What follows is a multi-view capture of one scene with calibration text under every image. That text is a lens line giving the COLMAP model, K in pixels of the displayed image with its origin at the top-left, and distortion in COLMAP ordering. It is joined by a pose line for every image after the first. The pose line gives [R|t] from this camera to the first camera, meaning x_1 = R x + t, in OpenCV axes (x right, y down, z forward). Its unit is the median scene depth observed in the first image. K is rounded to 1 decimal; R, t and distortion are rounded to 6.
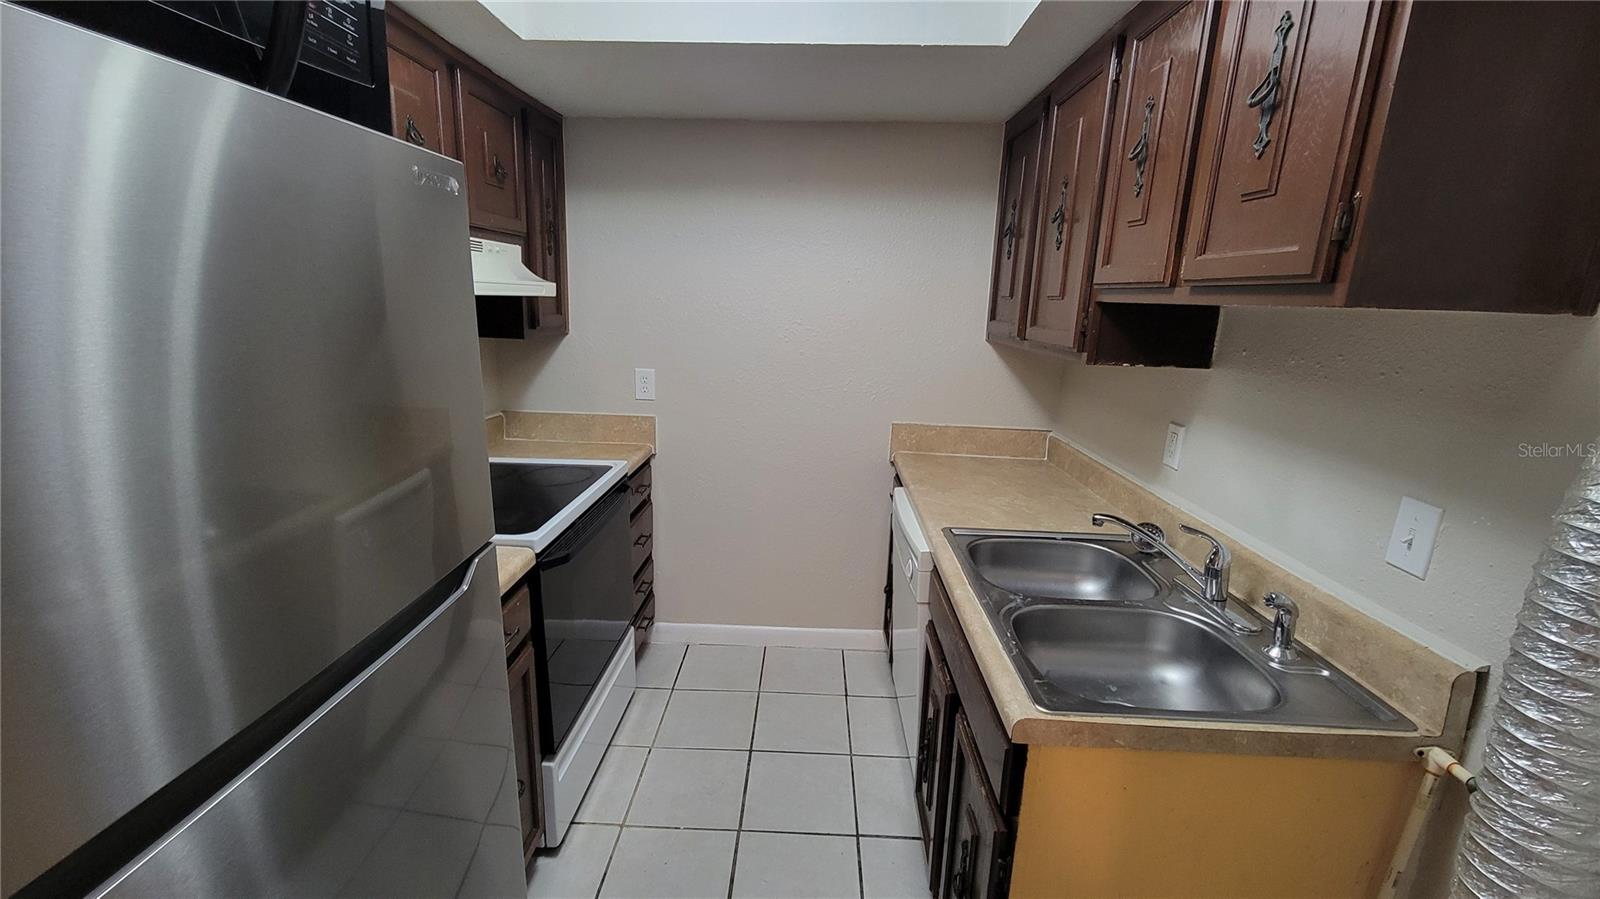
lens RADIAL K [[652.6, 0, 792.3], [0, 652.6, 450.6], [0, 0, 1]] dist [-0.001130, 0.000980]
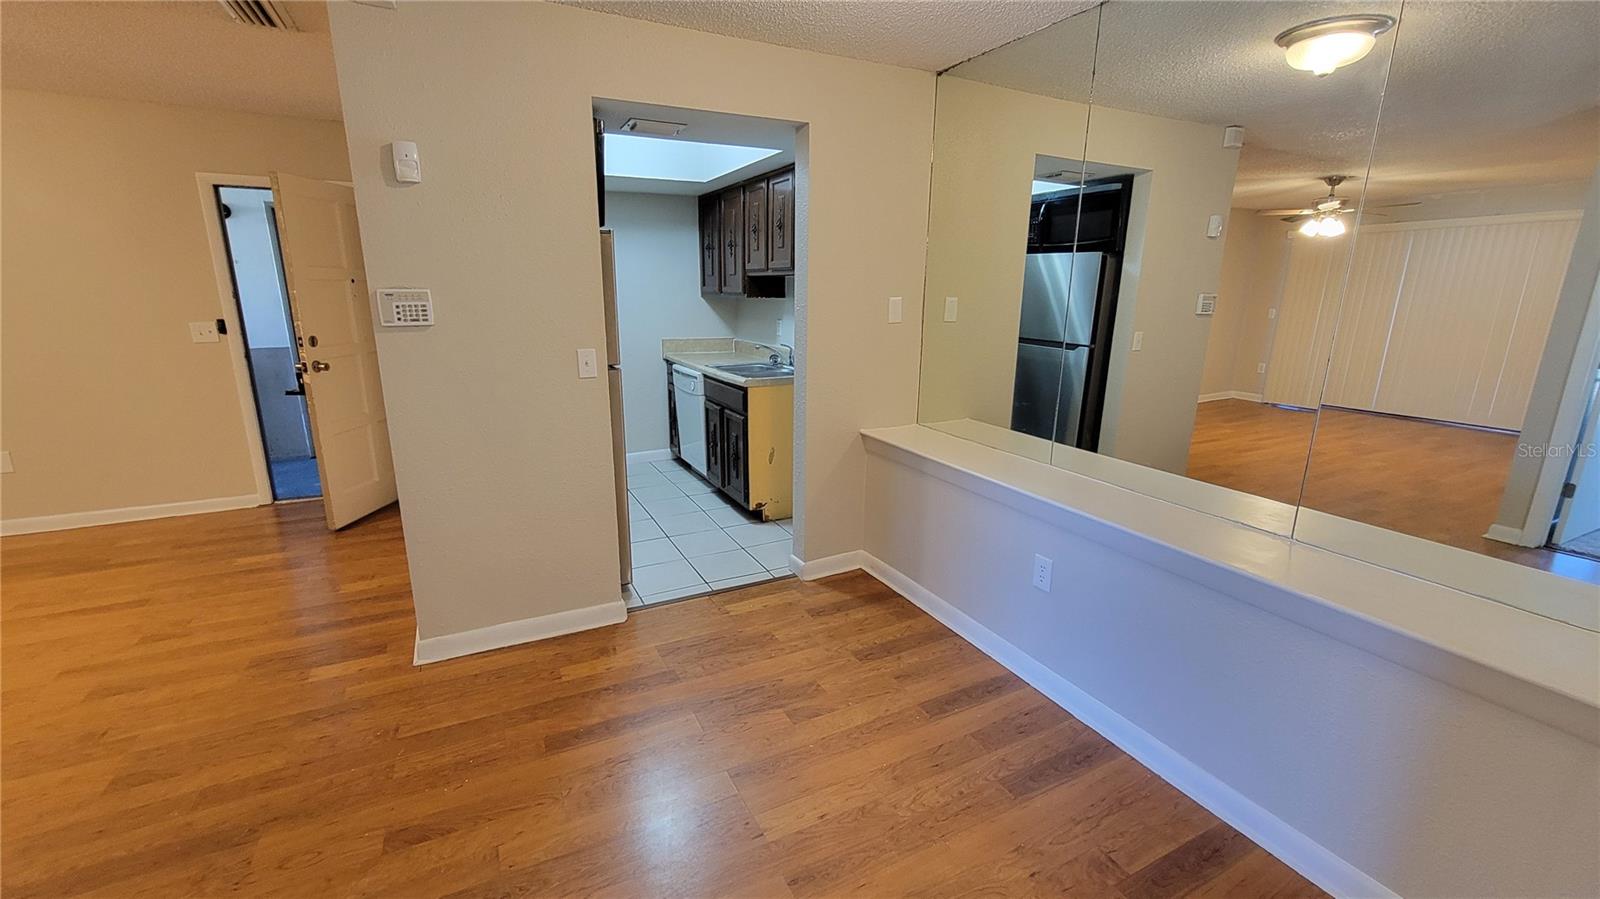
lens RADIAL K [[652.6, 0, 792.3], [0, 652.6, 450.6], [0, 0, 1]] dist [-0.001130, 0.000980]
pose [[0.876722, -0.138900, 0.460506, -0.608775], [0.127614, 0.990257, 0.055733, 0.307886], [-0.463760, 0.009905, 0.885905, -1.255902]]
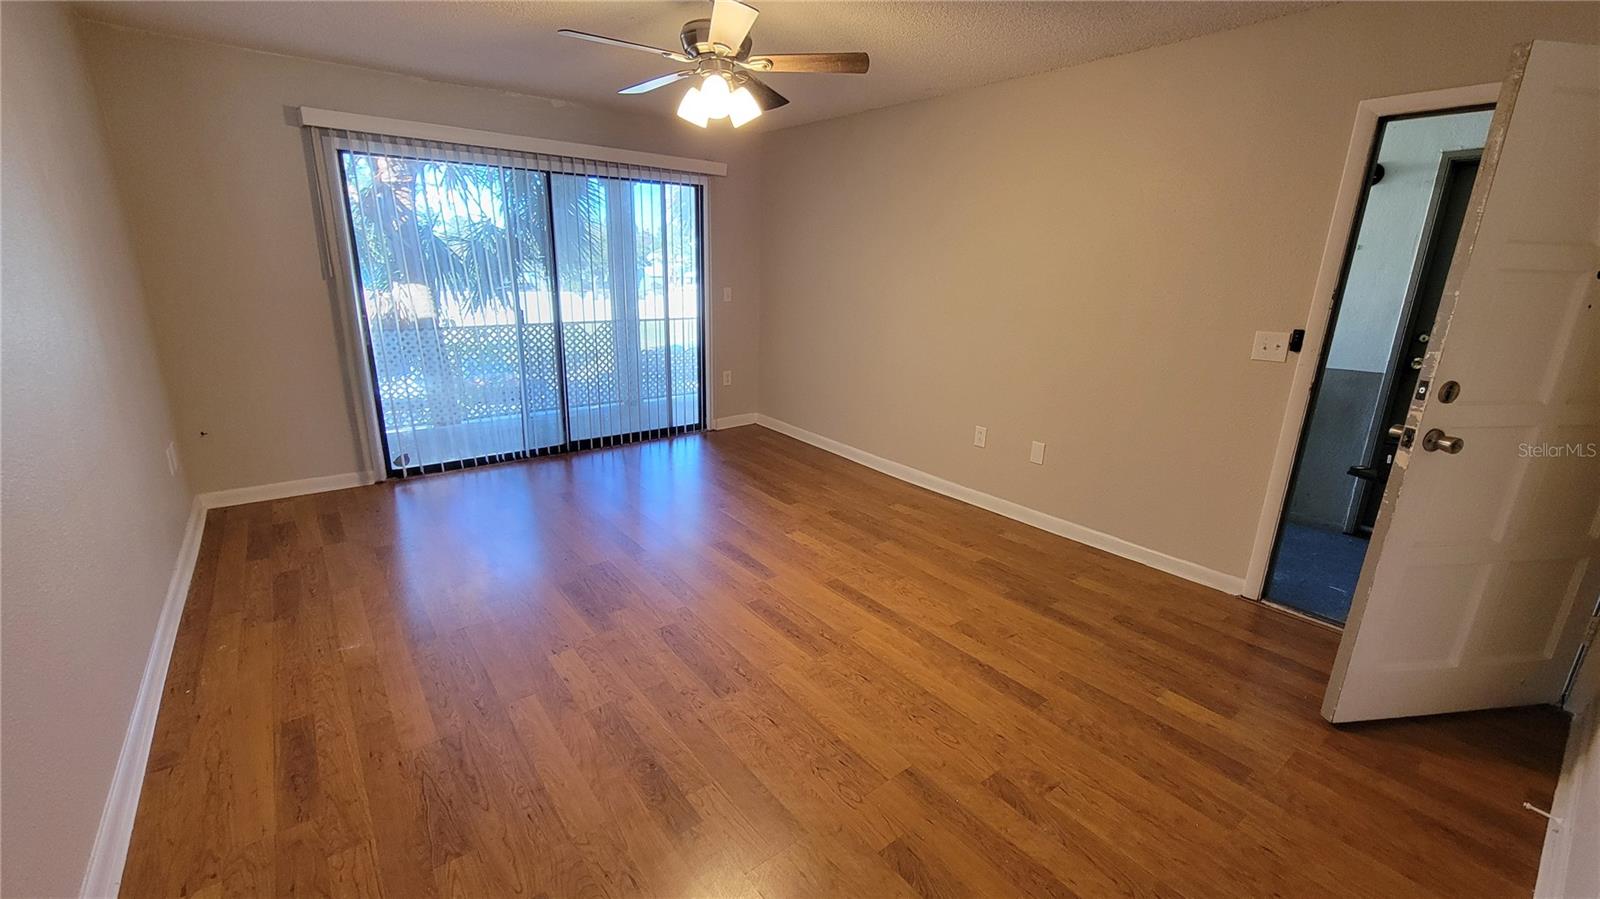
lens RADIAL K [[652.6, 0, 792.3], [0, 652.6, 450.6], [0, 0, 1]] dist [-0.001130, 0.000980]
pose [[0.640738, 0.192958, -0.743117, -0.791190], [-0.179080, 0.978766, 0.099738, 0.095119], [0.746582, 0.069171, 0.661687, -0.331896]]
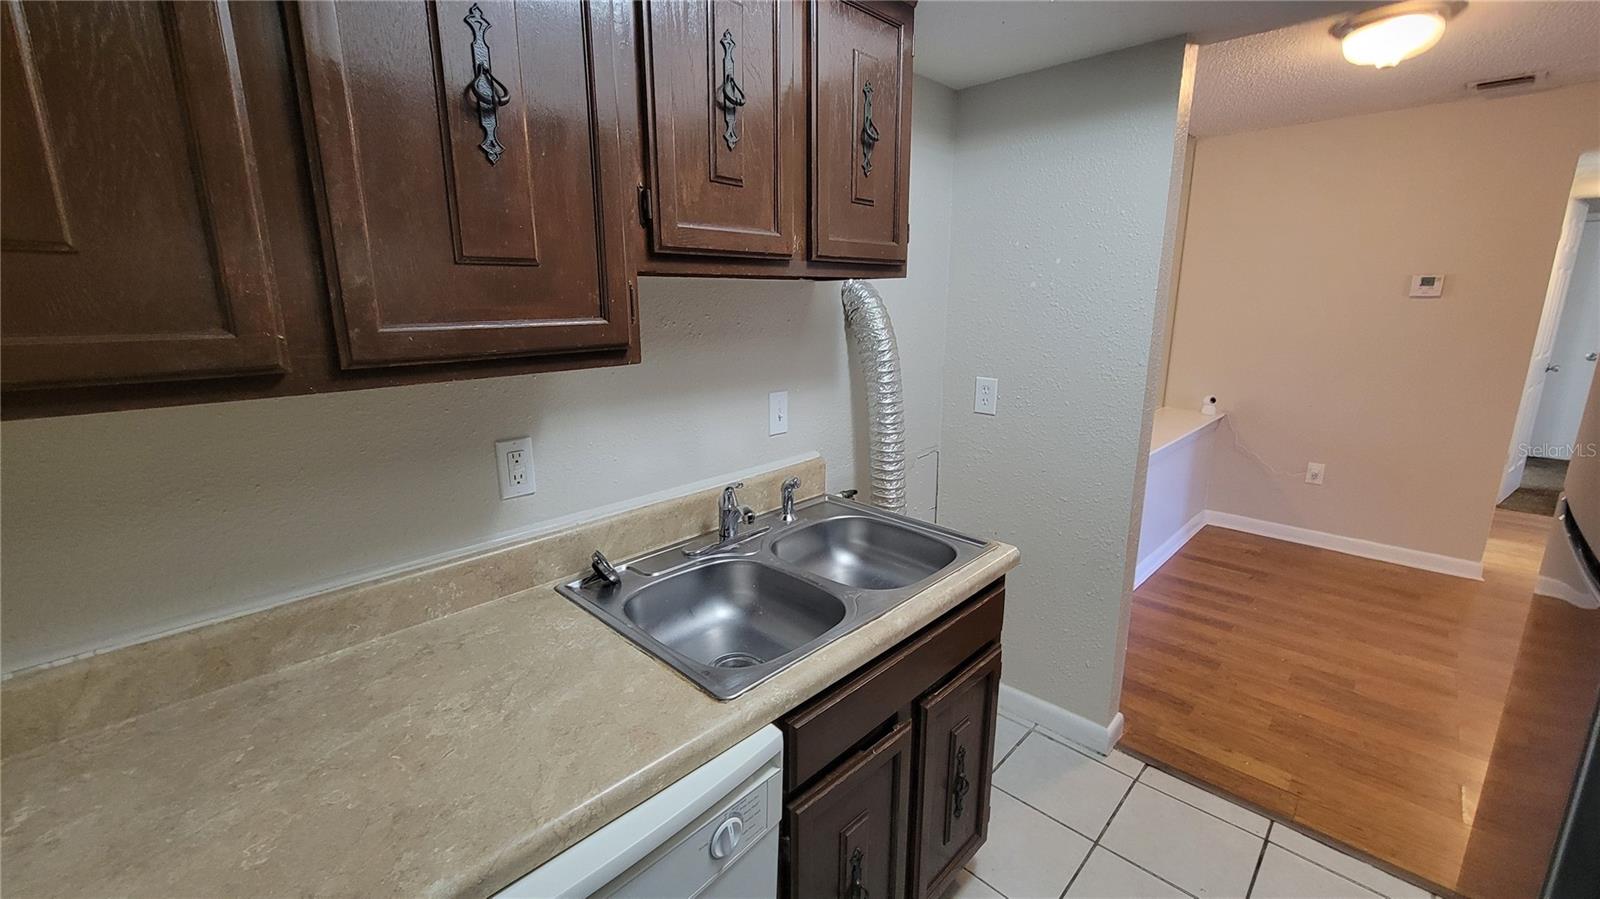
lens RADIAL K [[652.6, 0, 792.3], [0, 652.6, 450.6], [0, 0, 1]] dist [-0.001130, 0.000980]
pose [[-0.737824, -0.181651, 0.650092, -0.102853], [0.139772, 0.901118, 0.410428, -0.239726], [-0.660363, 0.393688, -0.639476, 1.059536]]
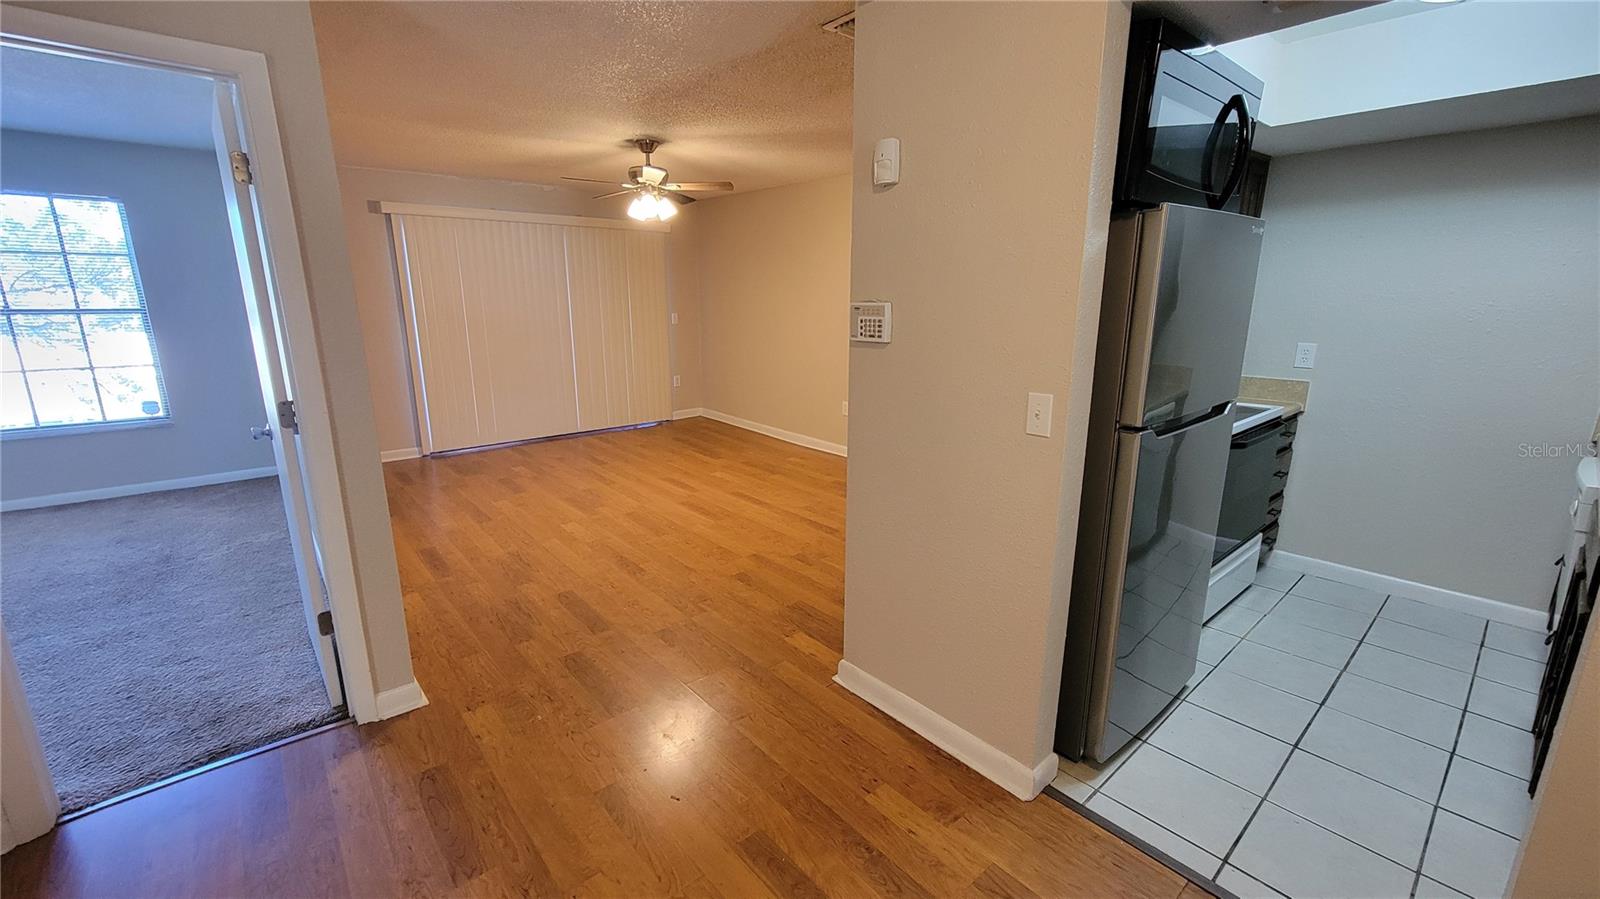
lens RADIAL K [[652.6, 0, 792.3], [0, 652.6, 450.6], [0, 0, 1]] dist [-0.001130, 0.000980]
pose [[0.675925, 0.142284, -0.723105, 0.057892], [-0.148691, 0.987337, 0.055288, 0.206351], [0.721815, 0.070149, 0.688522, -0.754577]]
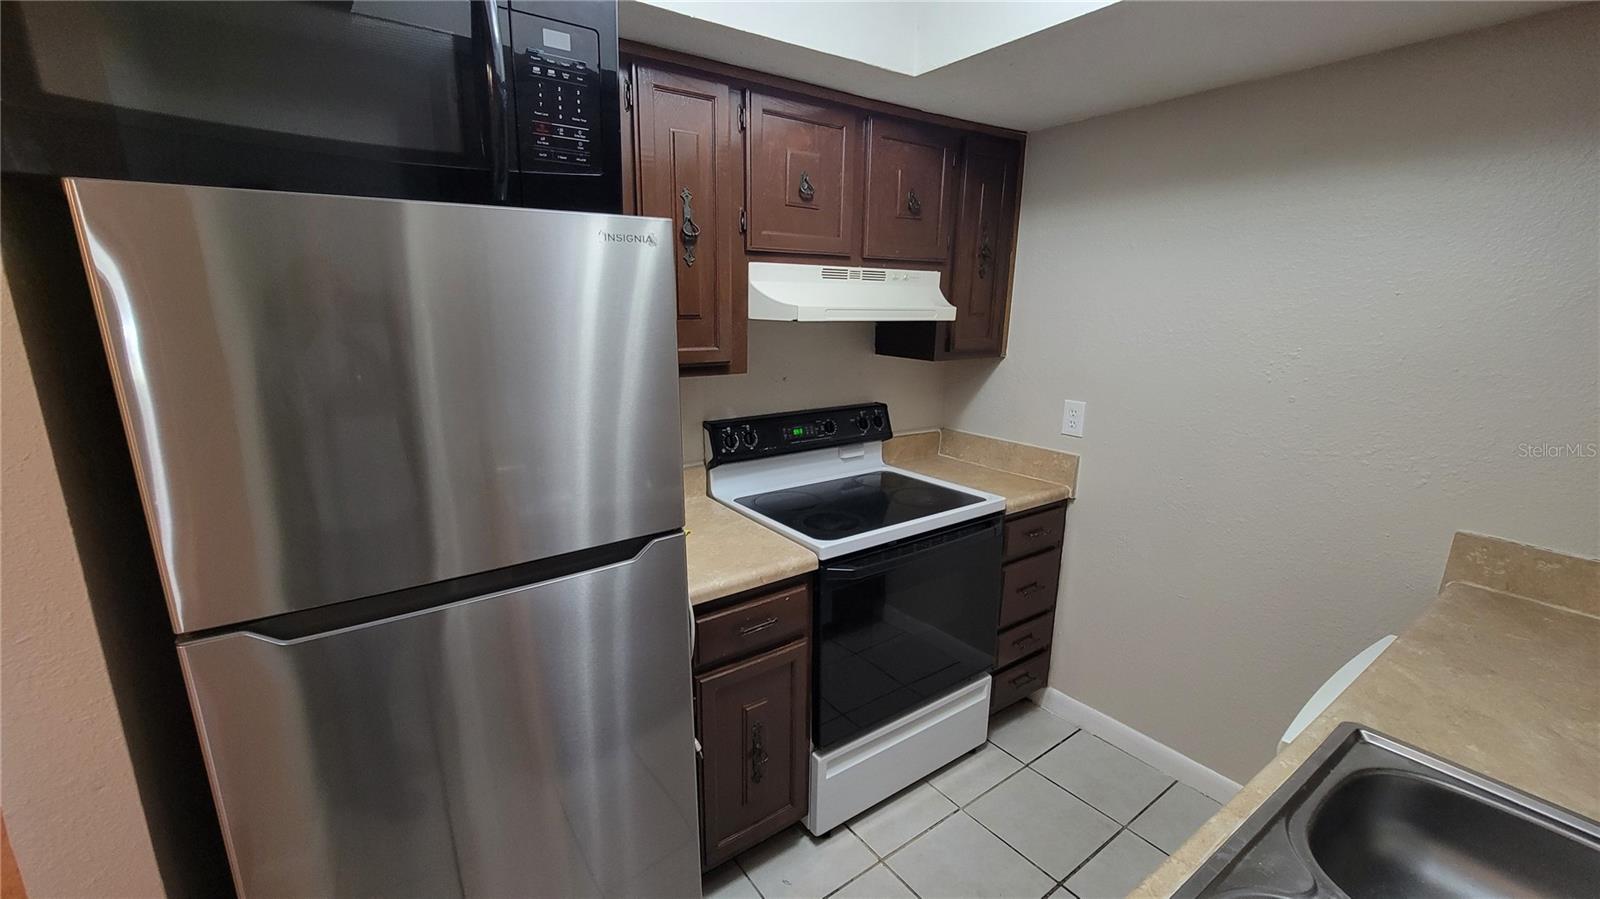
lens RADIAL K [[652.6, 0, 792.3], [0, 652.6, 450.6], [0, 0, 1]] dist [-0.001130, 0.000980]
pose [[0.611845, 0.152435, -0.776151, 0.300471], [-0.171946, 0.983421, 0.057597, -0.057627], [0.772063, 0.098216, 0.627911, 0.209049]]
